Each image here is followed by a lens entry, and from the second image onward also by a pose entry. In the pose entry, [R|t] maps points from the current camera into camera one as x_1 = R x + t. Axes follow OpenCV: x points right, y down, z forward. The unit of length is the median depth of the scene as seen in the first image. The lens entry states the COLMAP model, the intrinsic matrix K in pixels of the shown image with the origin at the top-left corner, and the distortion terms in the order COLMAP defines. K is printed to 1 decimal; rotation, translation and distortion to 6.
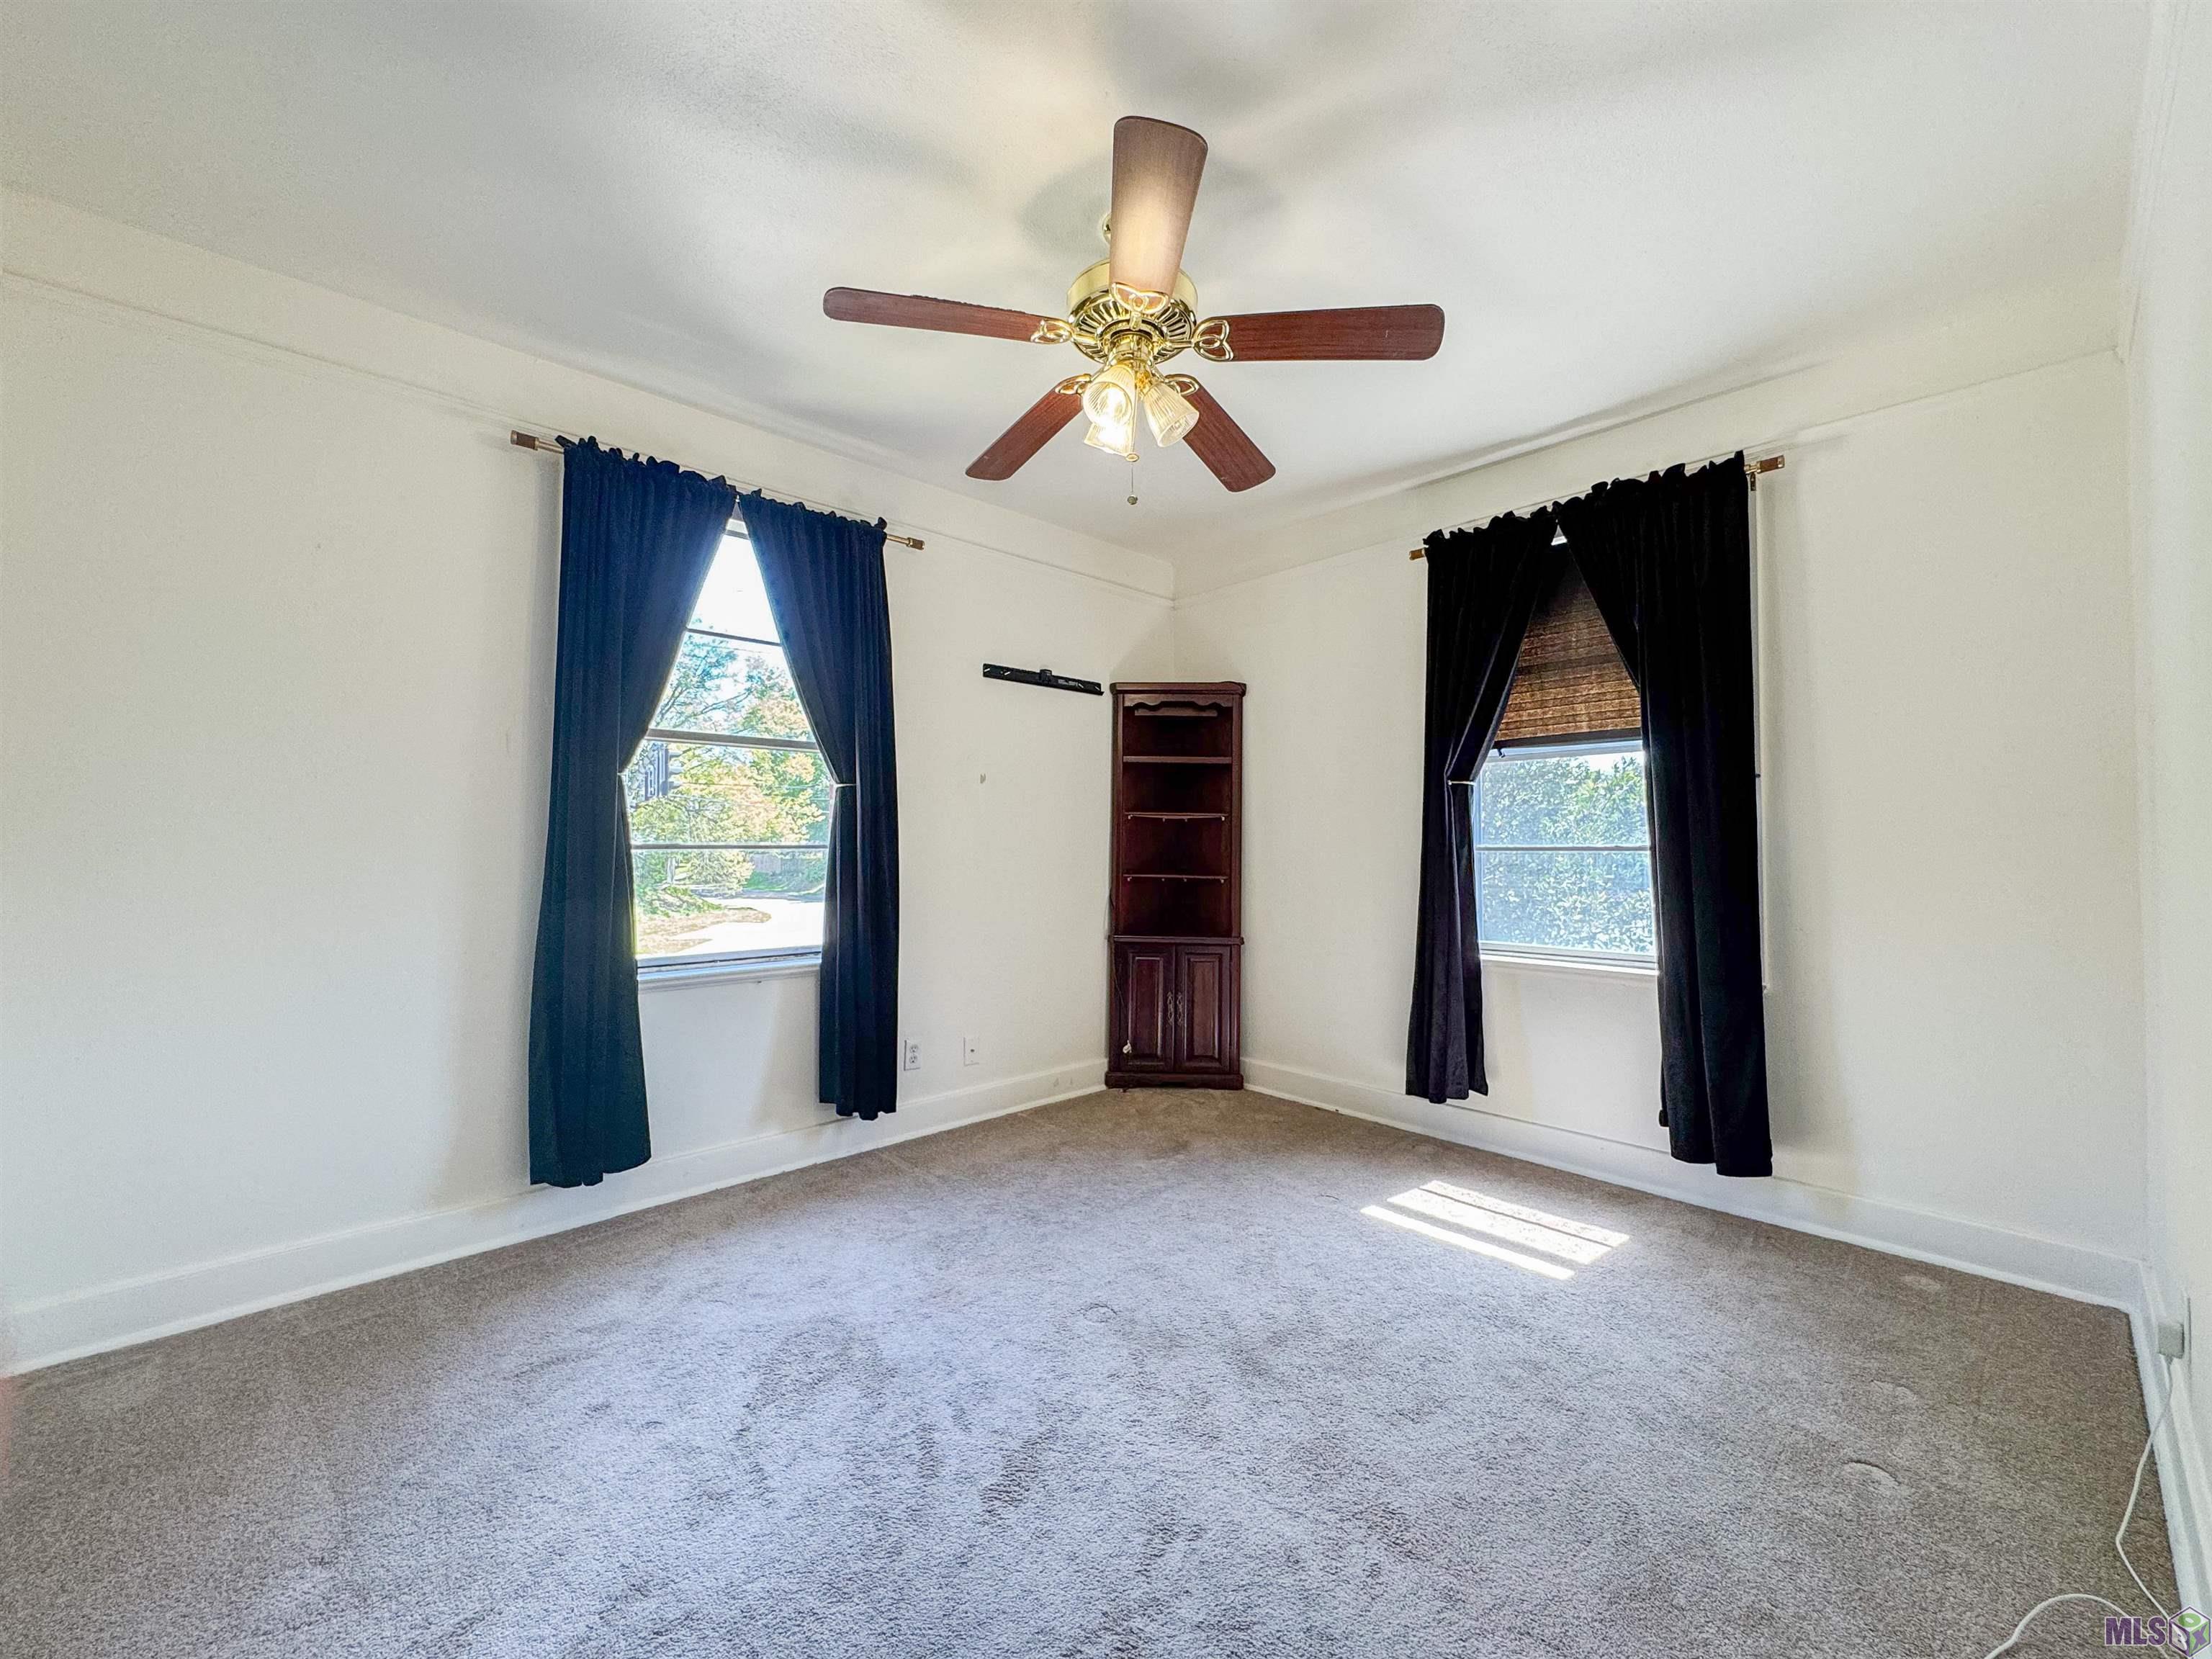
lens RADIAL K [[885.4, 0, 1112.7], [0, 885.4, 832.7], [0, 0, 1]] dist [0.000257, 0.000040]
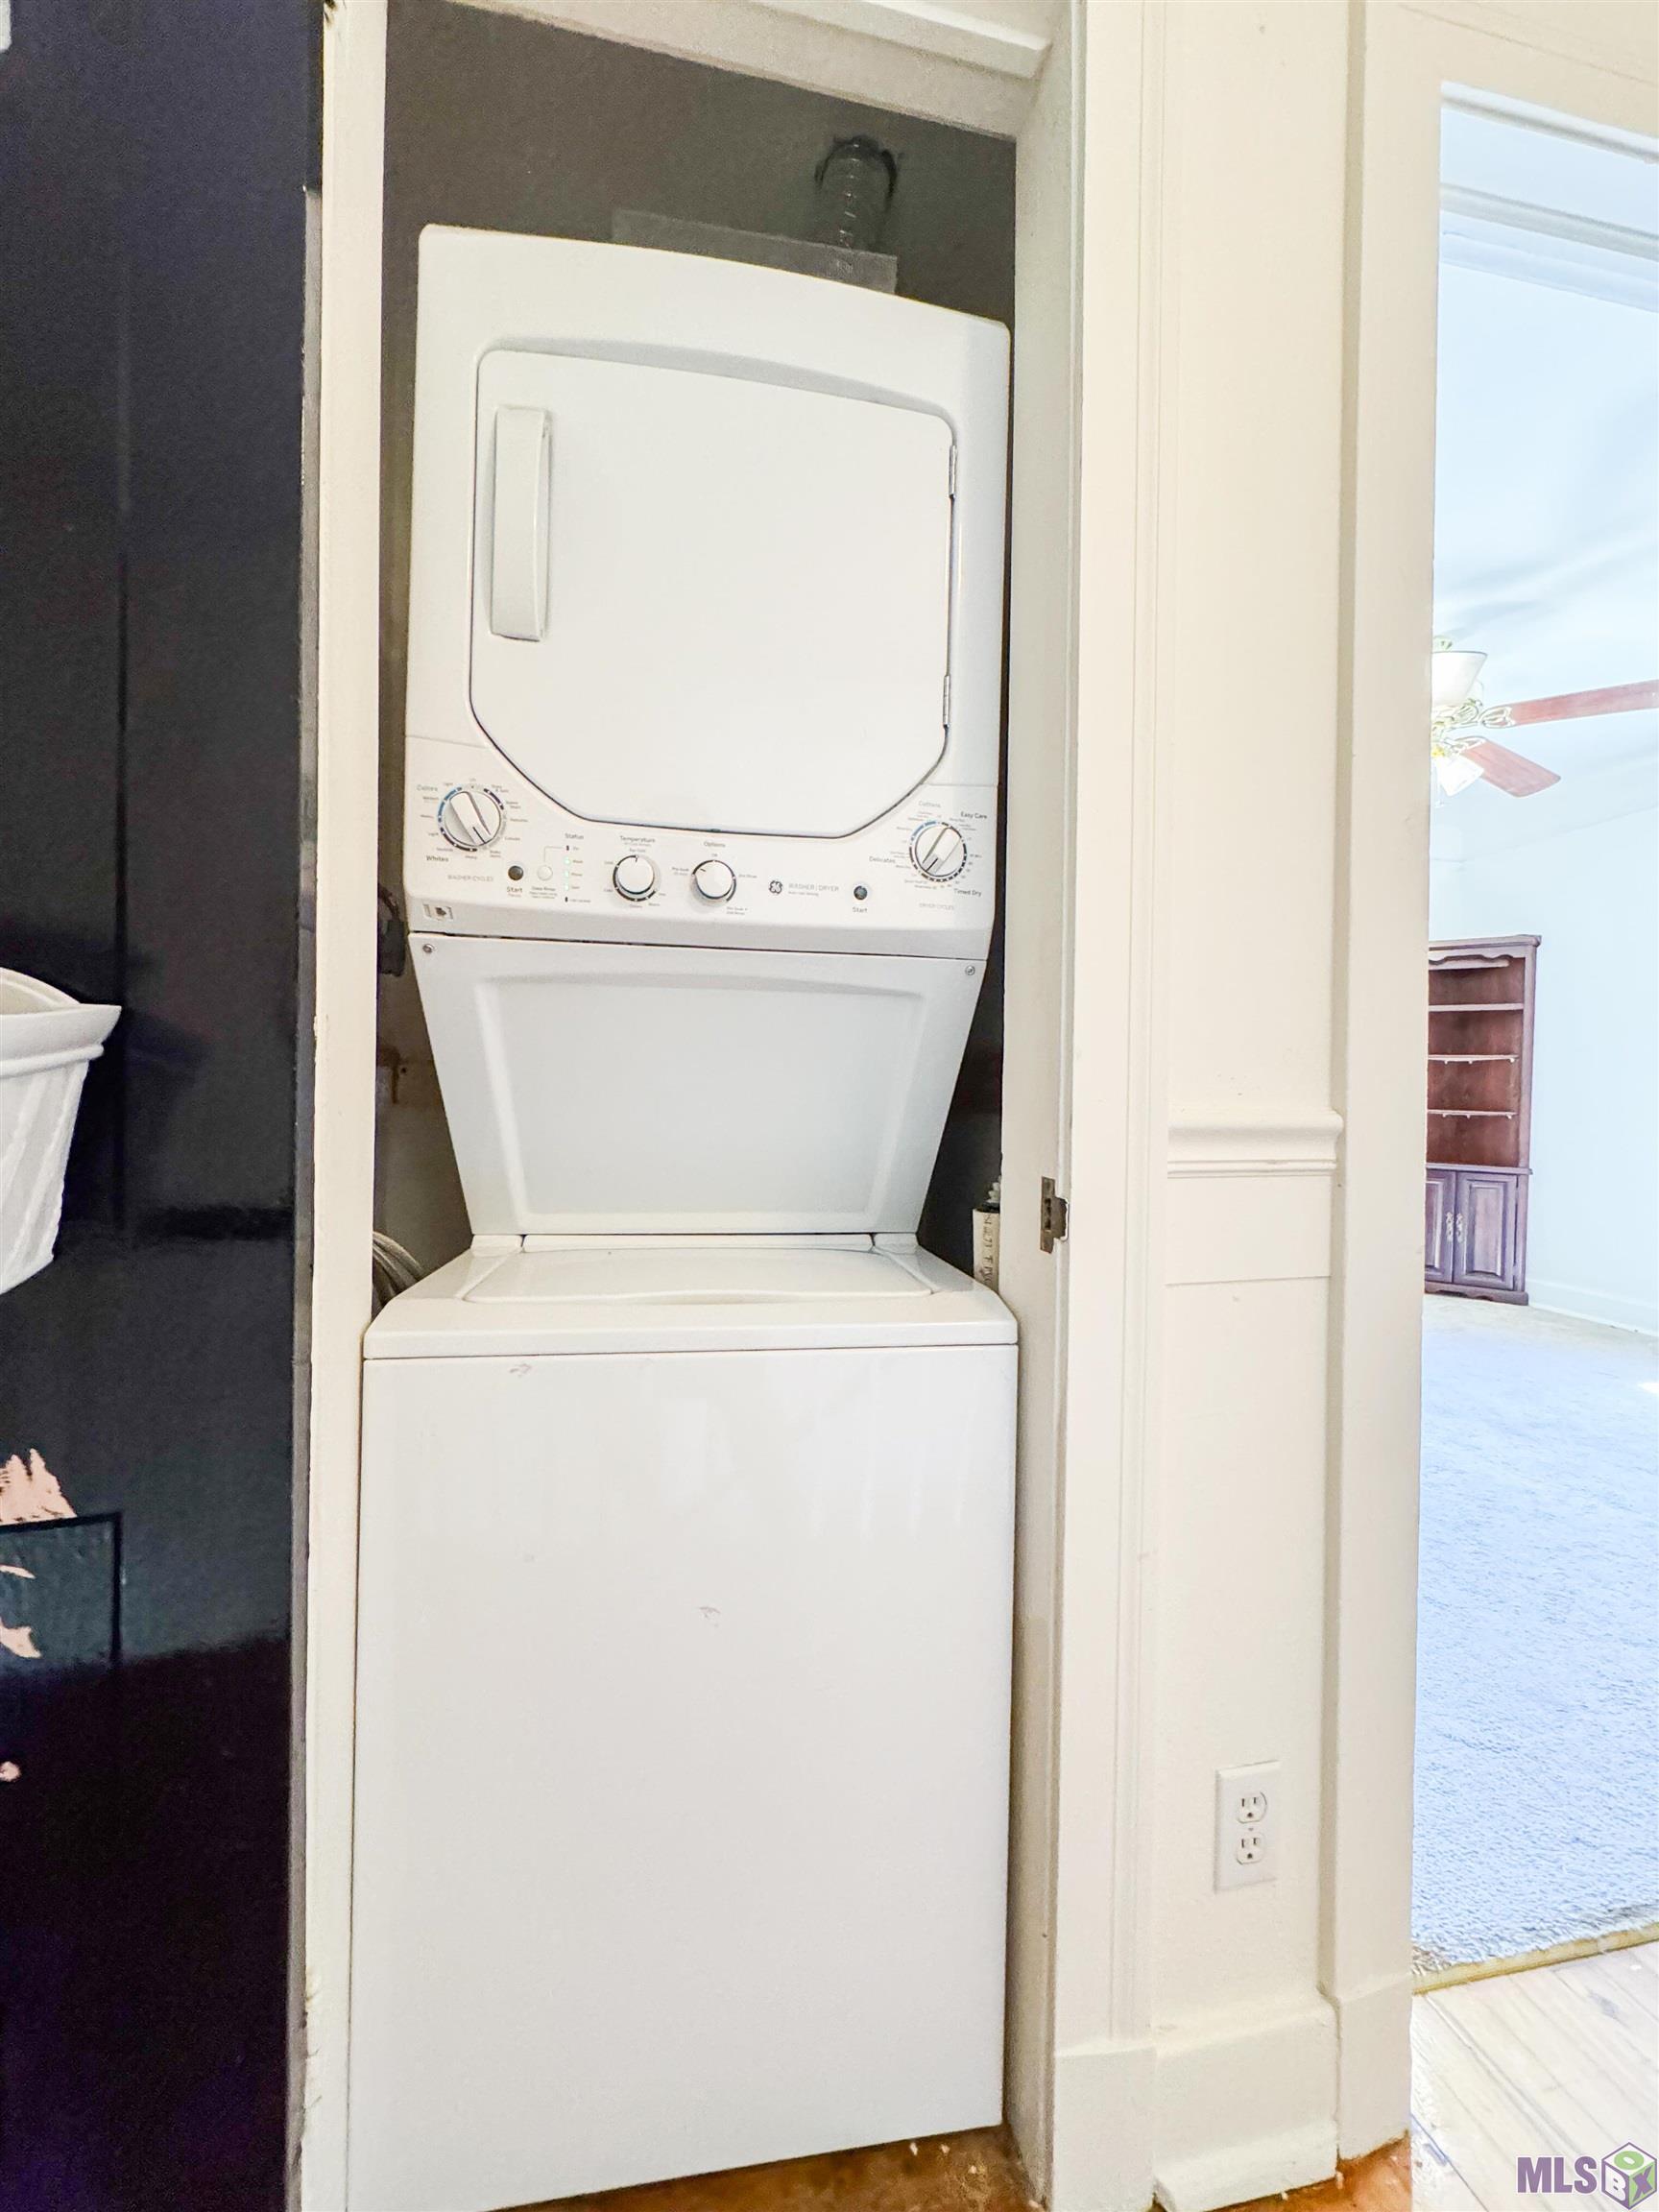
lens RADIAL K [[885.4, 0, 828.0], [0, 885.4, 1103.1], [0, 0, 1]] dist [0.000257, 0.000040]
pose [[0.852174, 0.019650, -0.522889, -0.023403], [-0.008589, 0.999685, 0.023570, 0.020011], [0.523188, -0.015595, 0.852075, -0.389275]]
